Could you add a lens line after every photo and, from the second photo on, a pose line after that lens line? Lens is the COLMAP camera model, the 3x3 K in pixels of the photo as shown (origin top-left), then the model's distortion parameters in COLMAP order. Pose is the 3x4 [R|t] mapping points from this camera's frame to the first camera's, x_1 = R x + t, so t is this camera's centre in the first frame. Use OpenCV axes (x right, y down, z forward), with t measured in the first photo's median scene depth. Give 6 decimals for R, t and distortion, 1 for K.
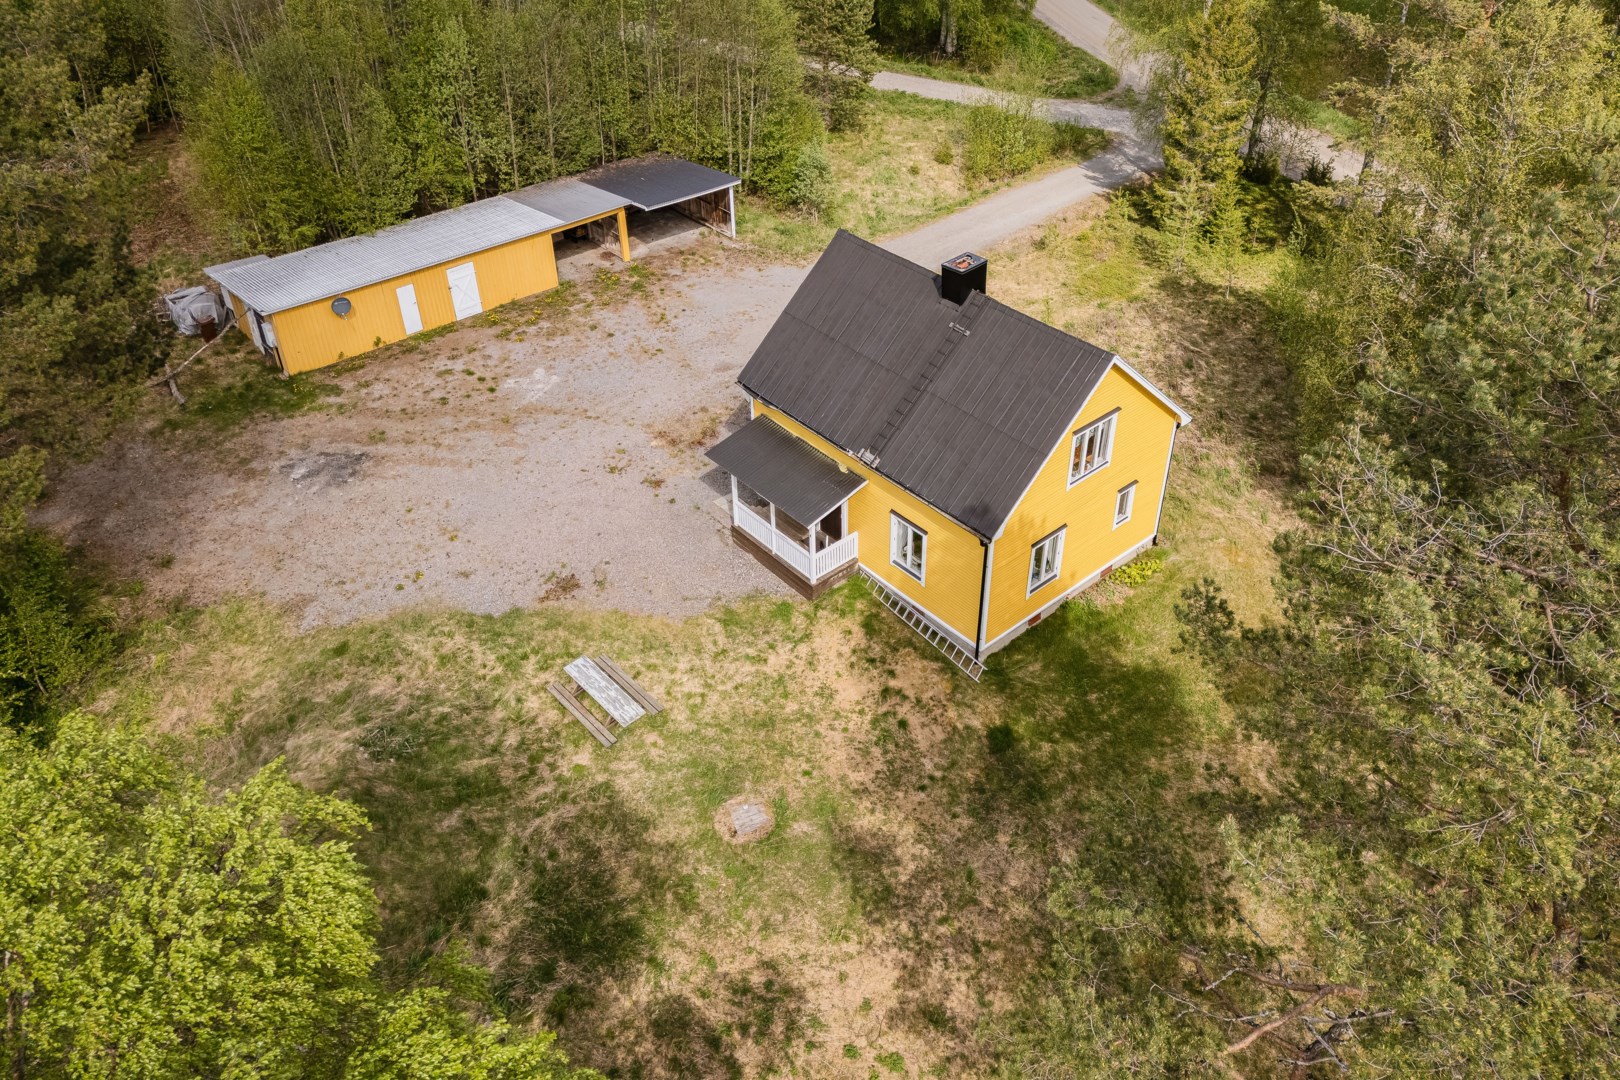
lens RADIAL K [[1188.8, 0, 843.4], [0, 1188.8, 506.4], [0, 0, 1]] dist [0.053595, -0.003370]
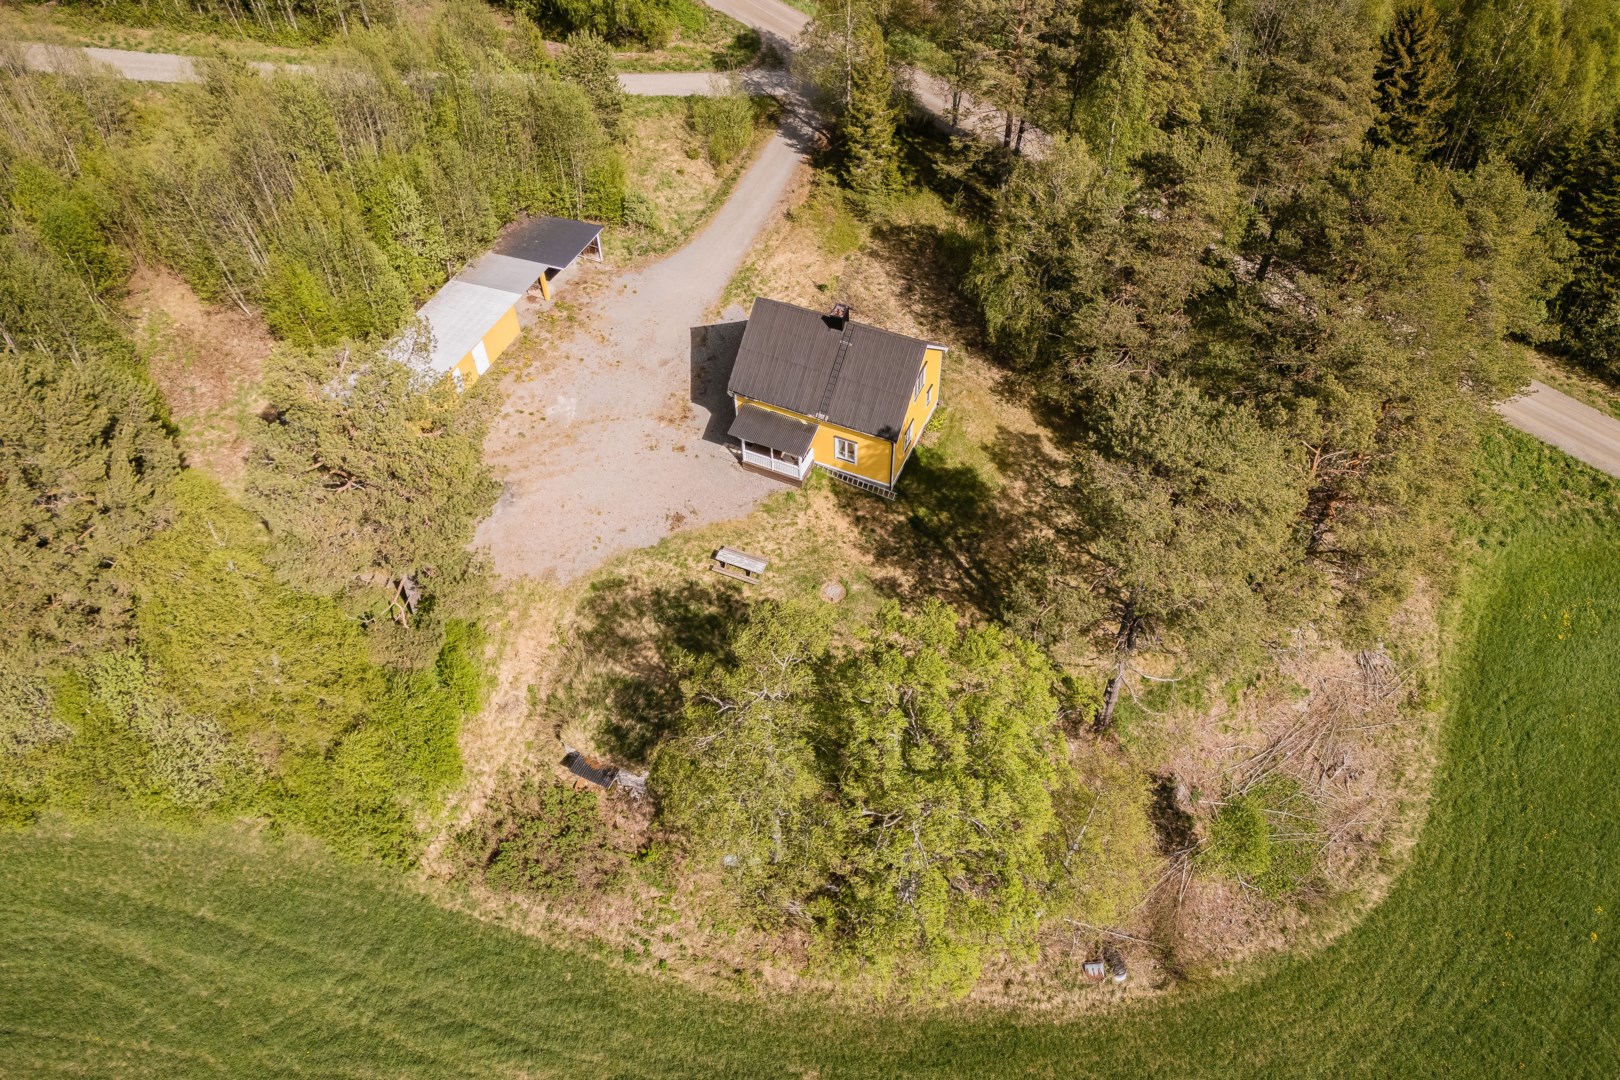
lens RADIAL K [[1188.8, 0, 811.5], [0, 1188.8, 540.3], [0, 0, 1]] dist [0.053595, -0.003370]
pose [[0.910860, -0.330068, 0.247767, -0.543849], [0.258313, 0.924143, 0.281485, -0.404527], [-0.321881, -0.192392, 0.927026, -0.908504]]
